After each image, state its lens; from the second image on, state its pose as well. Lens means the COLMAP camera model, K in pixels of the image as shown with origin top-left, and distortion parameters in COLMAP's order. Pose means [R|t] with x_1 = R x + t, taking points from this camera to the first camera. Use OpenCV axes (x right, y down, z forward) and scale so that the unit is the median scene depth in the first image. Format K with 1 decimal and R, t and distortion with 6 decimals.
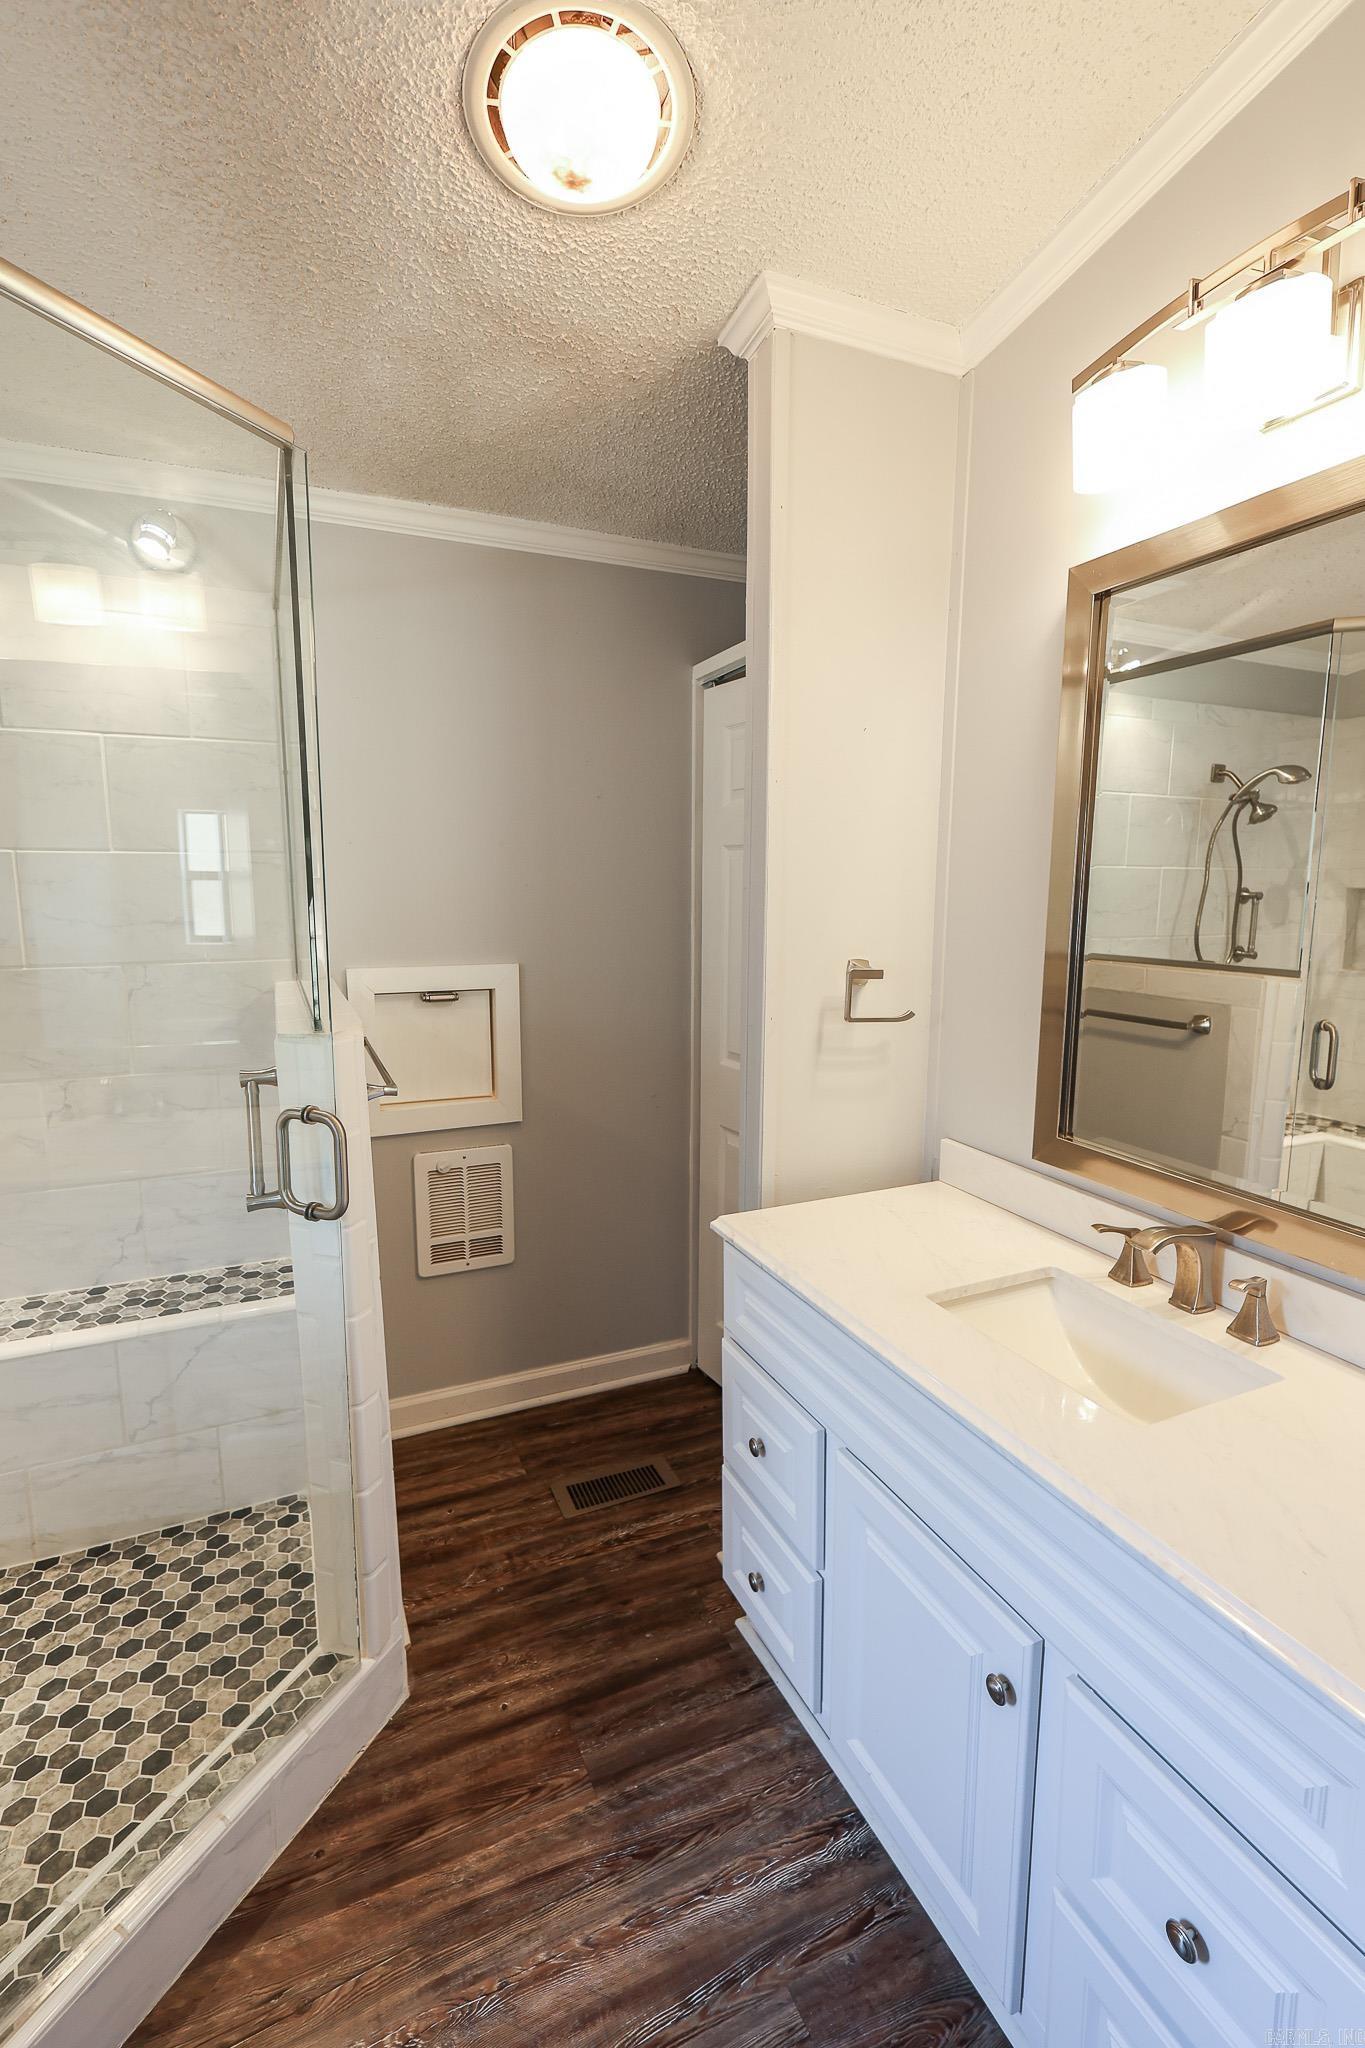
lens RADIAL K [[933.7, 0, 681.5], [0, 933.7, 1021.4], [0, 0, 1]] dist [0.008125, 0.003044]
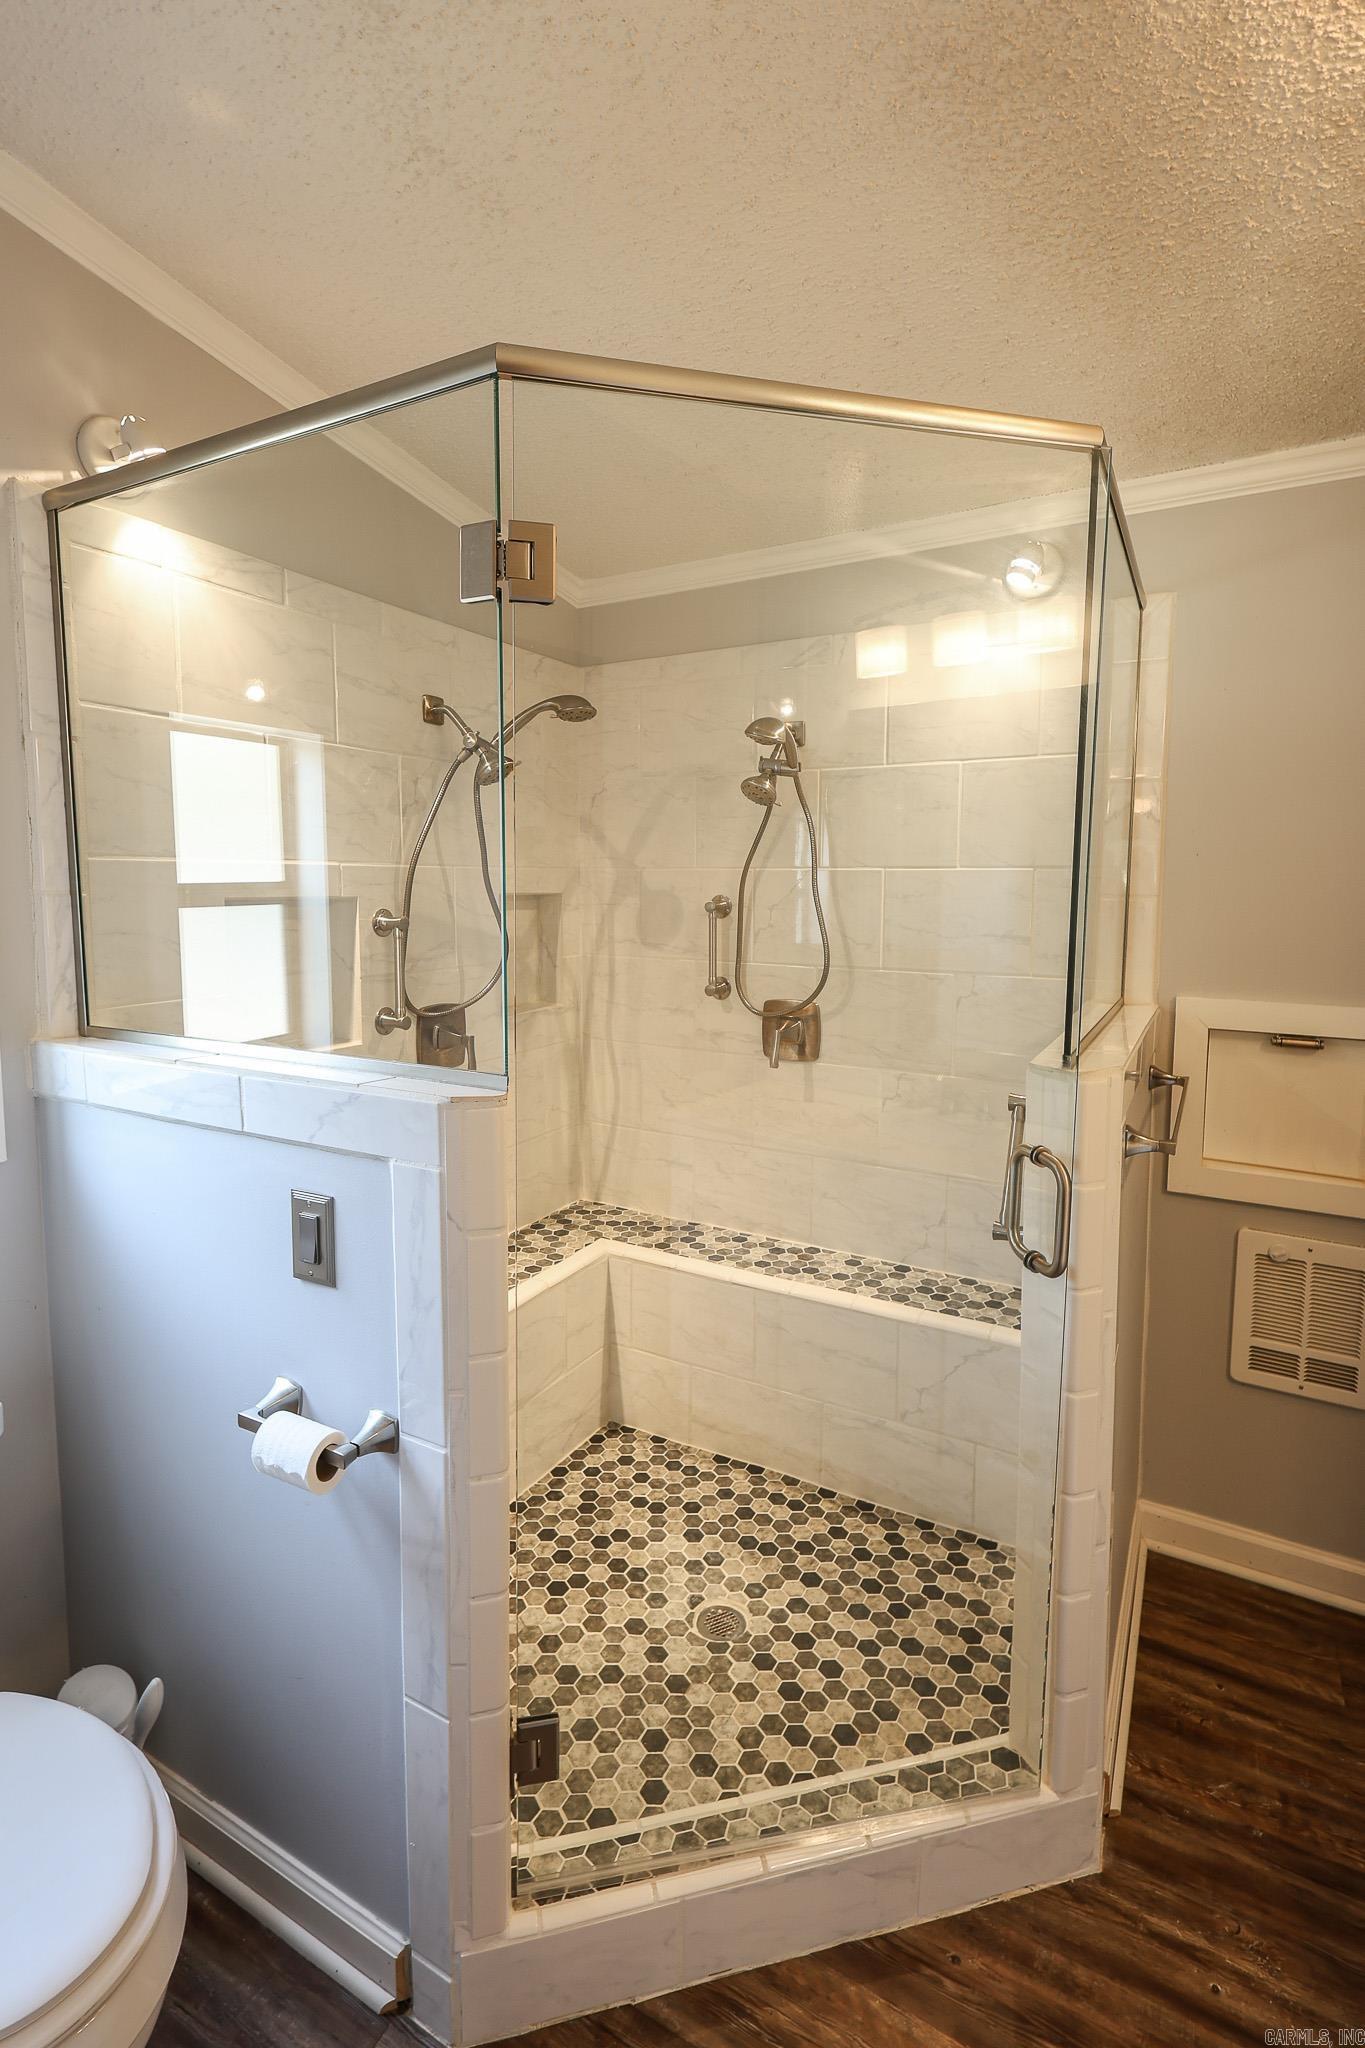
lens RADIAL K [[973.0, 0, 685.3], [0, 973.0, 974.3], [0, 0, 1]] dist [0.014639, -0.000833]
pose [[0.610404, 0.081140, -0.787924, 0.101278], [-0.125117, 0.992128, 0.005240, -0.029928], [0.782147, 0.095384, 0.615751, 0.084868]]
